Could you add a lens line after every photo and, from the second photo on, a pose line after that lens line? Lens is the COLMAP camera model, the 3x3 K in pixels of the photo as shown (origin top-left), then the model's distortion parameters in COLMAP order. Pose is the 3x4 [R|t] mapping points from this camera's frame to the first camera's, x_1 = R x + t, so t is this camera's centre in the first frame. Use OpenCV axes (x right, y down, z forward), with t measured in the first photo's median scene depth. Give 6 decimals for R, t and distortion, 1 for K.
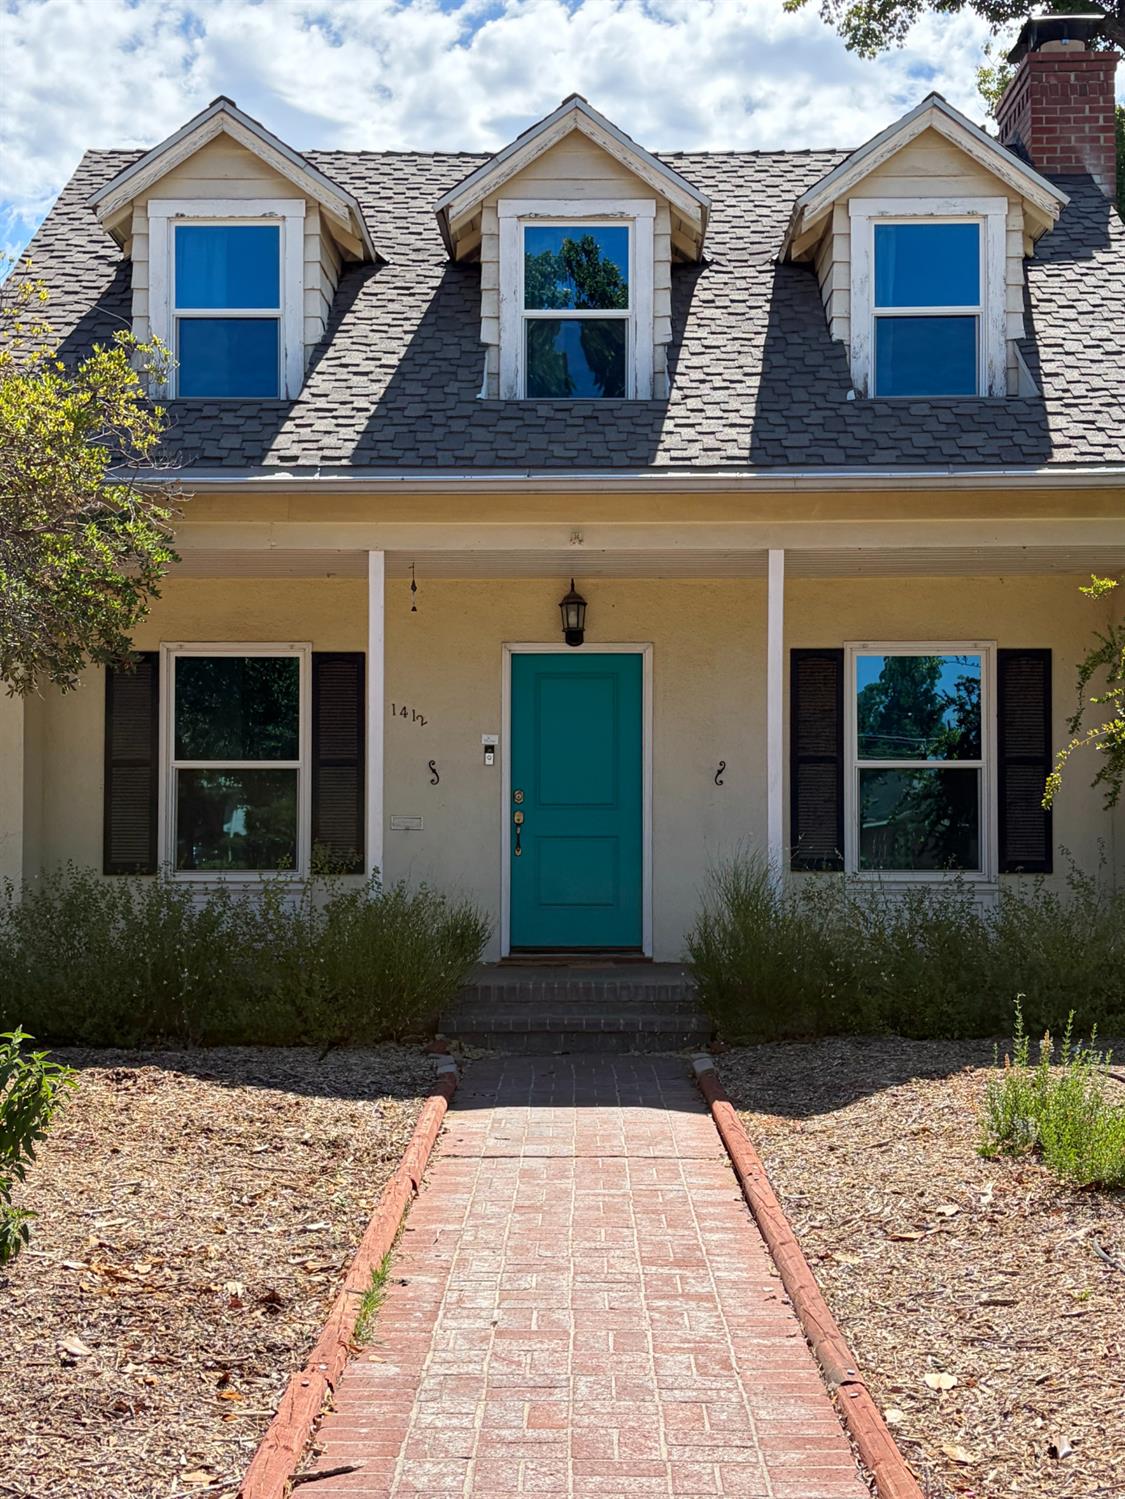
lens RADIAL K [[2021.8, 0, 562.5], [0, 2021.8, 749.5], [0, 0, 1]] dist [0.236637, -0.853036]
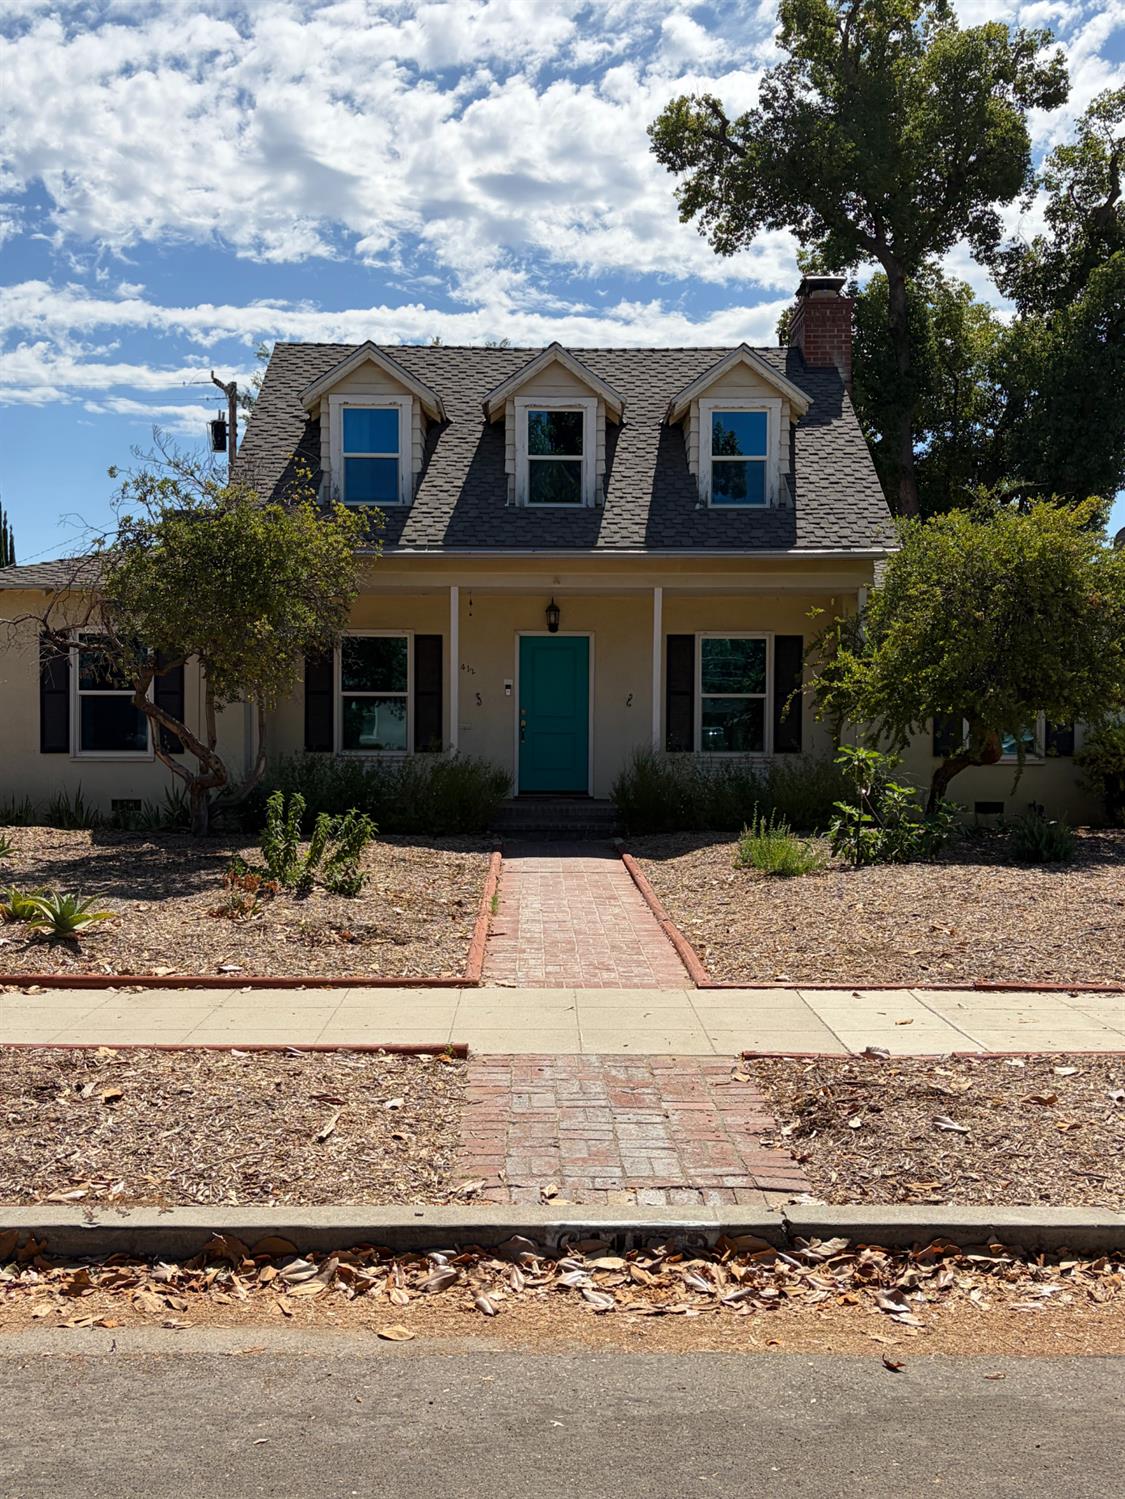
lens RADIAL K [[1492.0, 0, 562.5], [0, 1492.0, 749.5], [0, 0, 1]] dist [0.126888, 0.000857]
pose [[0.999572, 0.004059, 0.028961, -0.025968], [-0.005651, 0.998464, 0.055120, -0.019329], [-0.028693, -0.055261, 0.998060, -0.407243]]
